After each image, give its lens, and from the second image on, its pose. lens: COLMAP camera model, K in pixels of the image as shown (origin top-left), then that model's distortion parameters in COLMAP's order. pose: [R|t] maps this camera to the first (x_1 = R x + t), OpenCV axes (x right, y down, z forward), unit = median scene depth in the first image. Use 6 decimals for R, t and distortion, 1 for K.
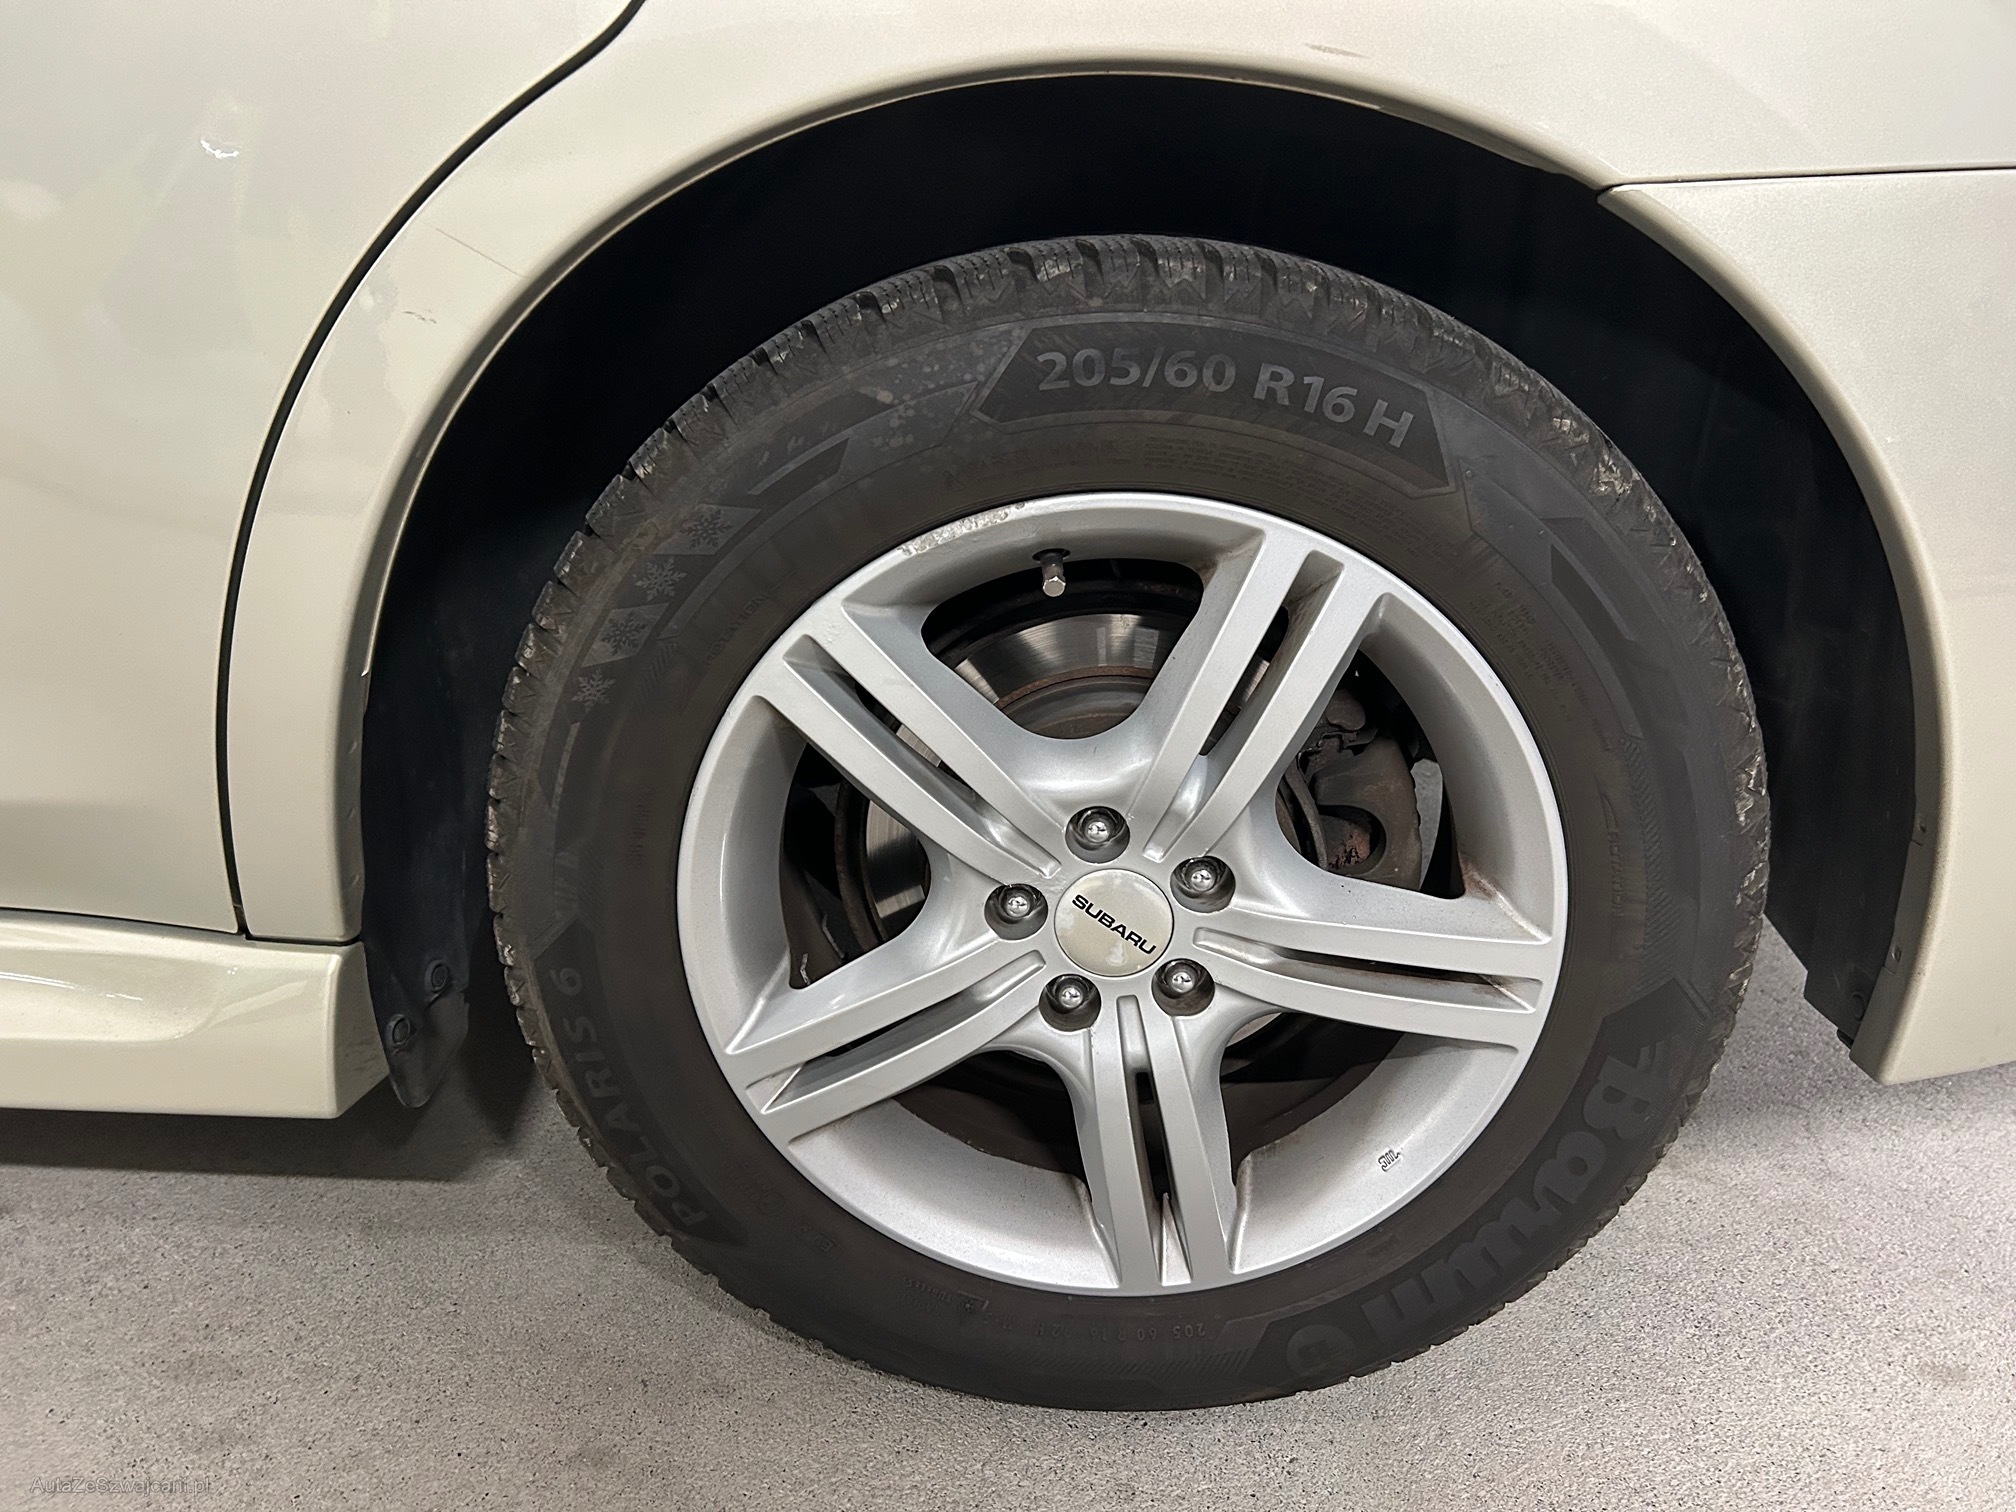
lens RADIAL K [[1516.1, 0, 1008.0], [0, 1516.1, 756.0], [0, 0, 1]] dist [0.033043, -0.046189]
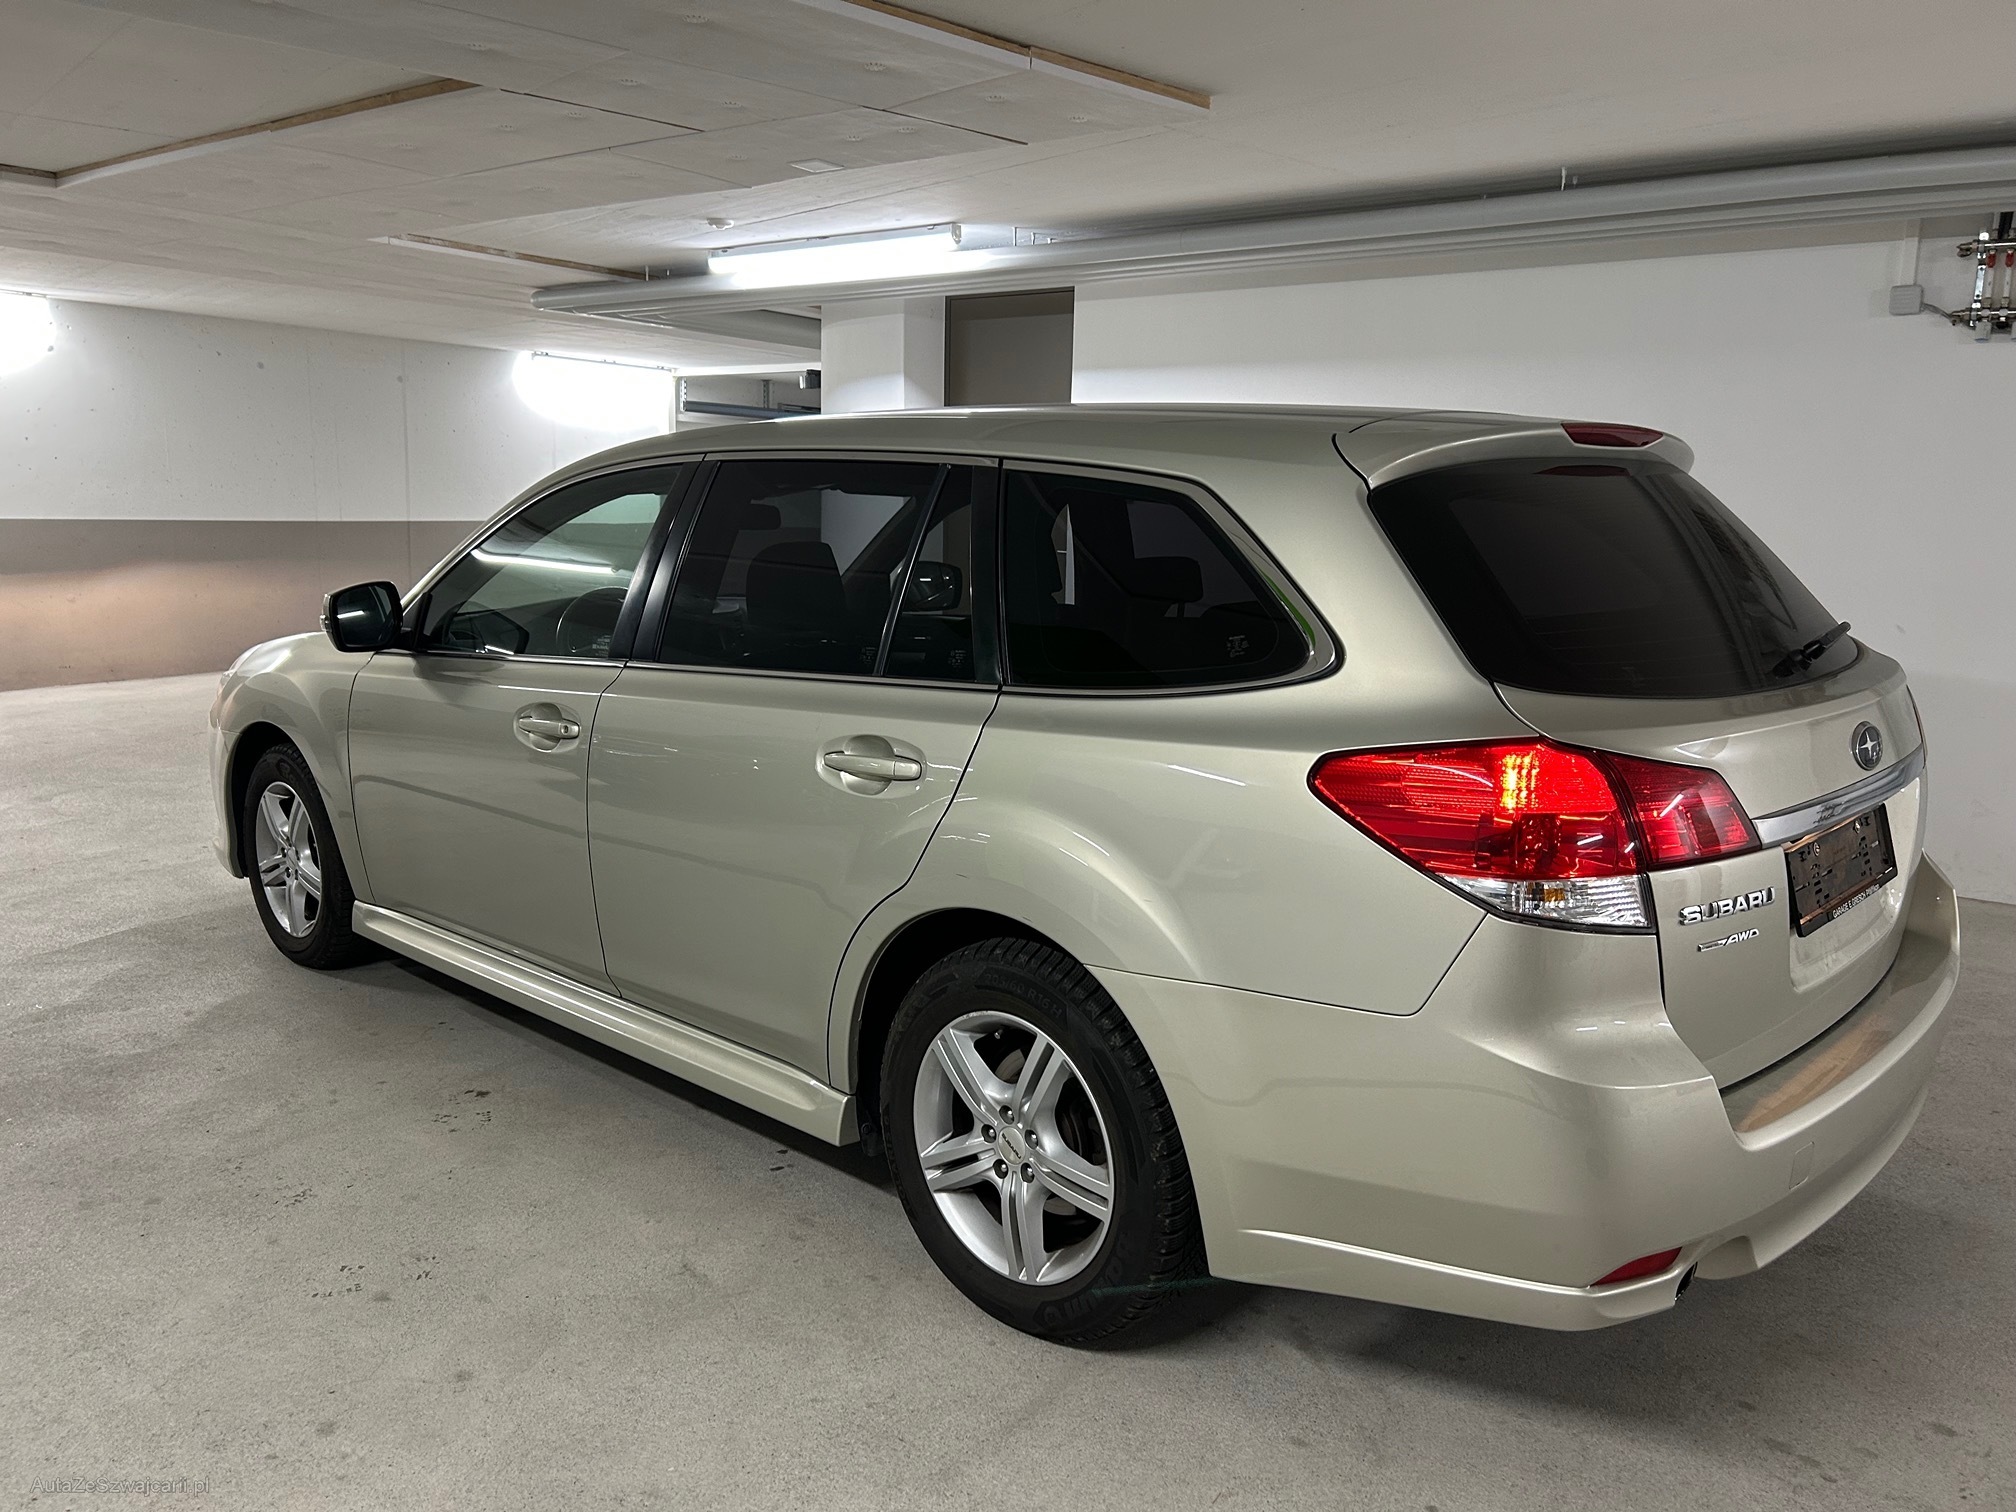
lens RADIAL K [[1516.1, 0, 1008.0], [0, 1516.1, 756.0], [0, 0, 1]] dist [0.033043, -0.046189]
pose [[0.754596, 0.095384, -0.649220, 2.199083], [-0.231610, 0.964416, -0.127510, -0.288346], [0.613956, 0.246584, 0.749836, -1.709930]]
